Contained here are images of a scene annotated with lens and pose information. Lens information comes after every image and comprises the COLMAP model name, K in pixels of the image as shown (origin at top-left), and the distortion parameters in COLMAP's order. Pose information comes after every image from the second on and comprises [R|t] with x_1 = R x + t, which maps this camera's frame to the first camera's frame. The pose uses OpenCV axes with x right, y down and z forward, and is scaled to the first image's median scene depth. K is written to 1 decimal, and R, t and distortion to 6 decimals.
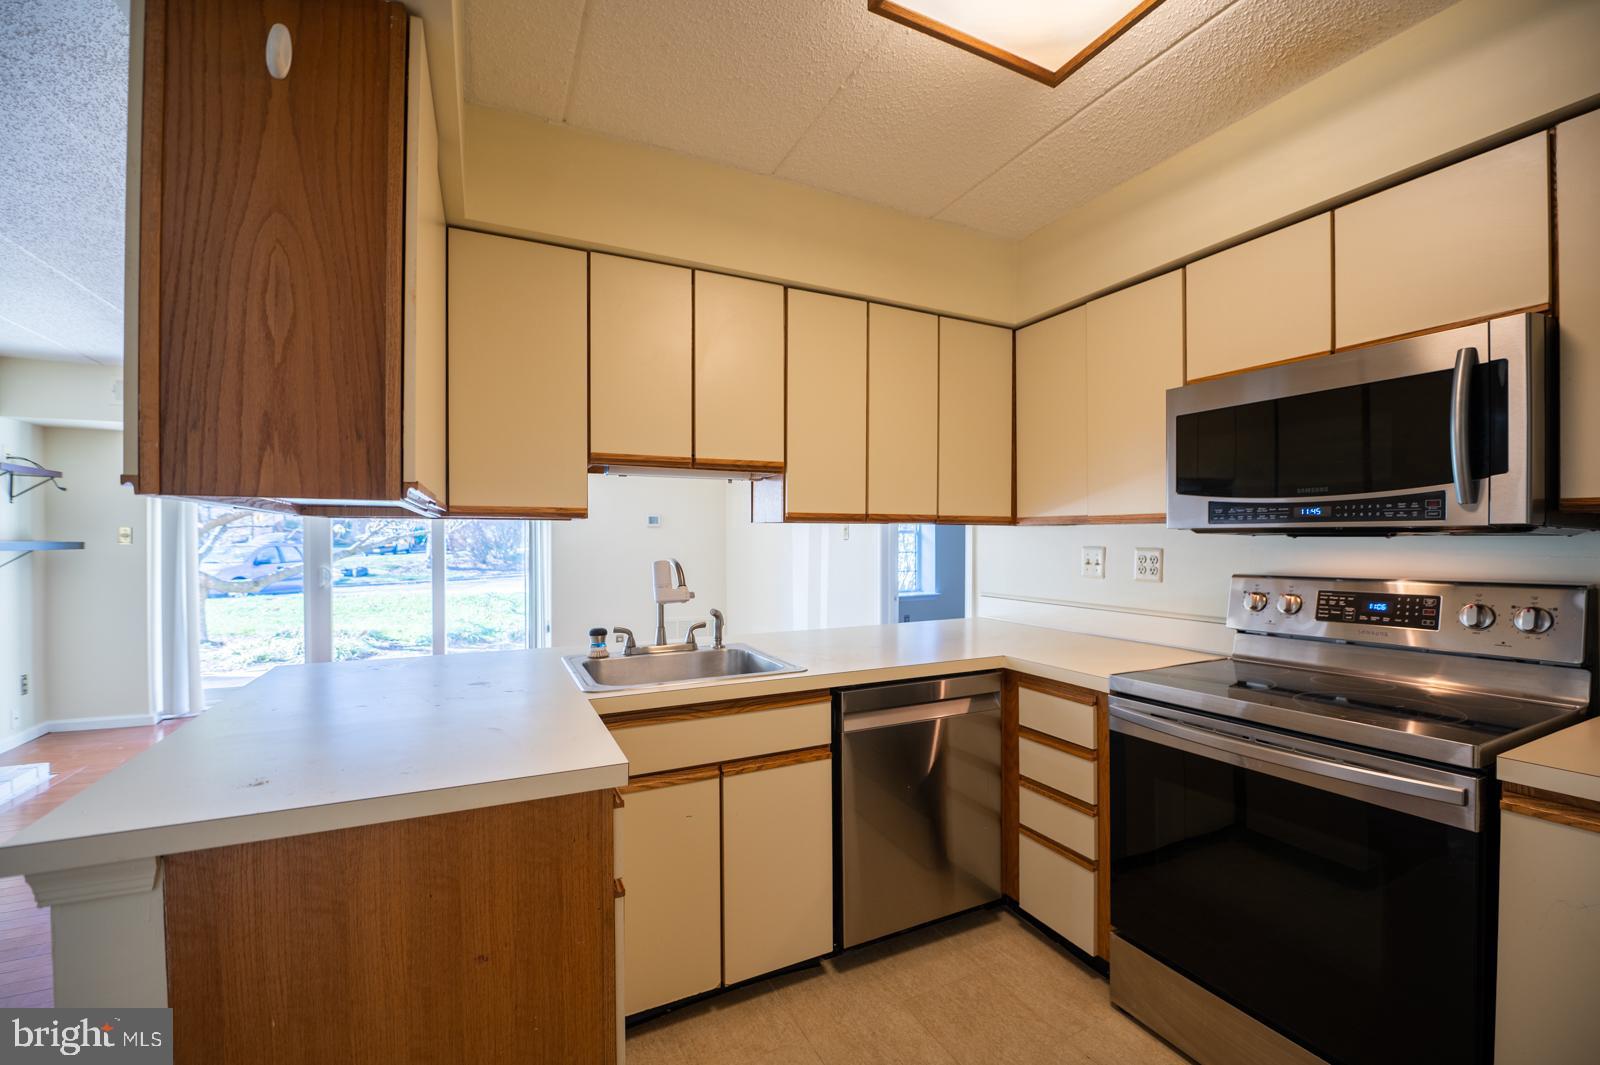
lens RADIAL K [[650.8, 0, 808.3], [0, 650.8, 544.3], [0, 0, 1]] dist [-0.015540, -0.002706]
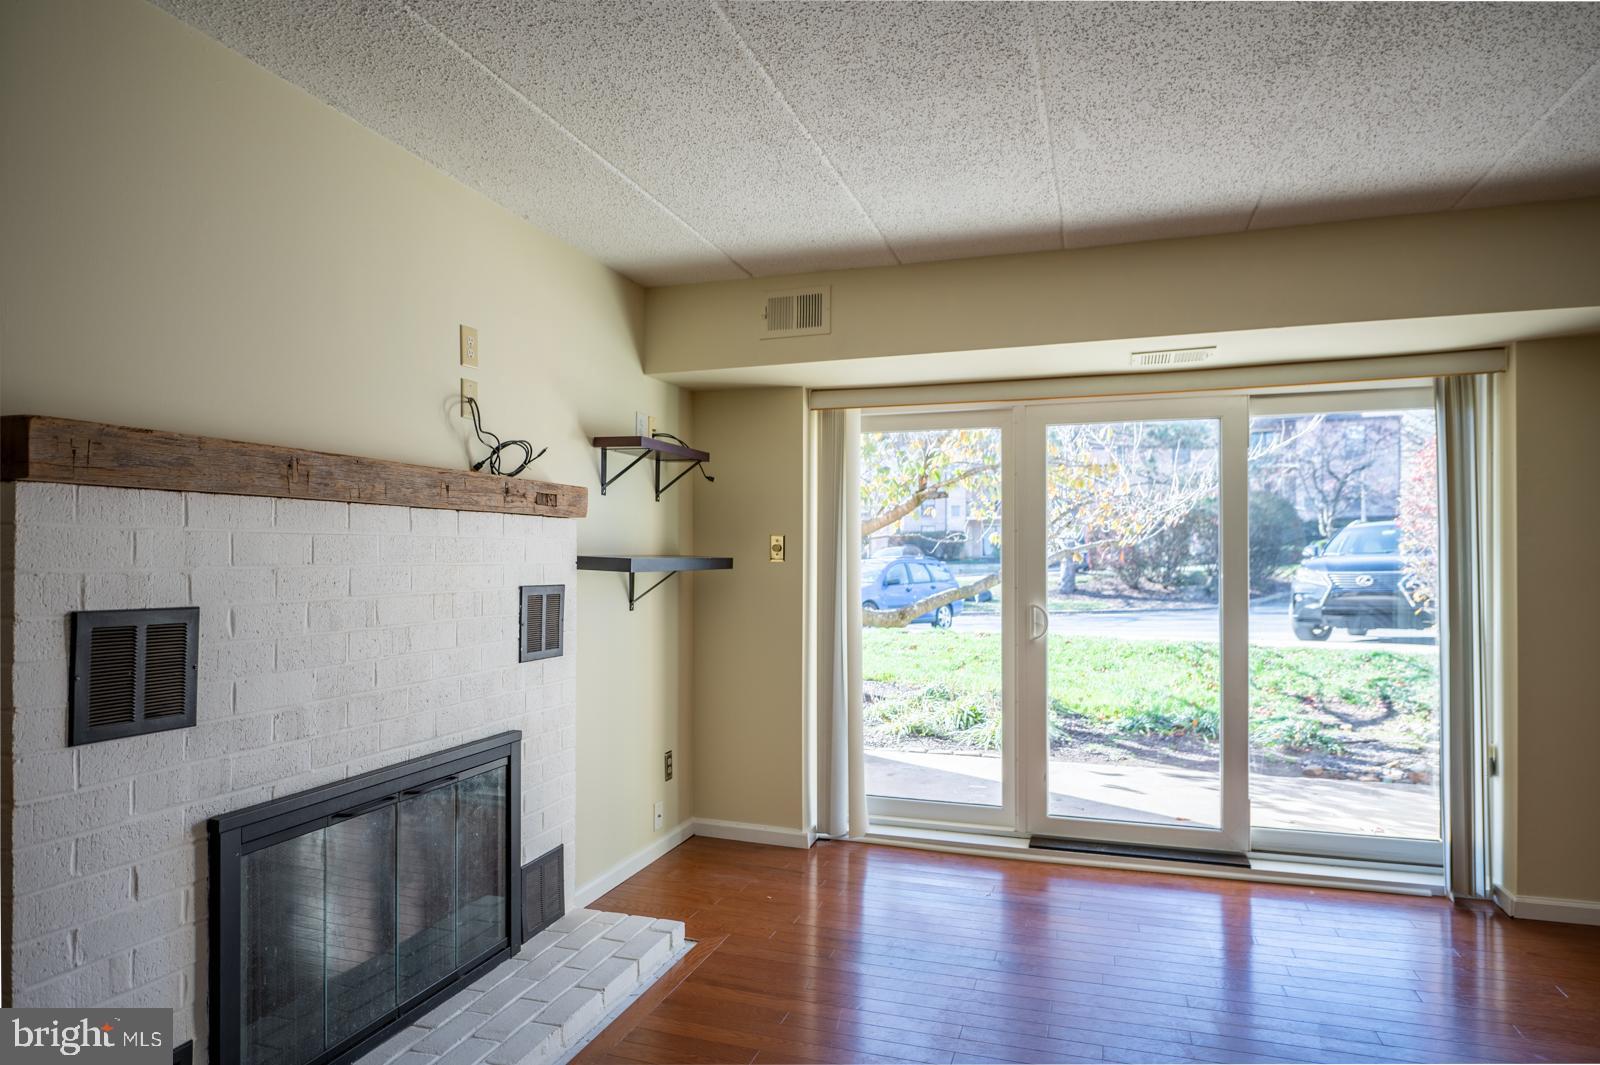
lens RADIAL K [[909.7, 0, 807.6], [0, 909.7, 540.1], [0, 0, 1]] dist [-0.005837, -0.000645]
pose [[0.713733, -0.012210, -0.700312, -0.878212], [-0.003777, 0.999766, -0.021281, -0.005295], [0.700408, 0.017834, 0.713520, 0.788301]]
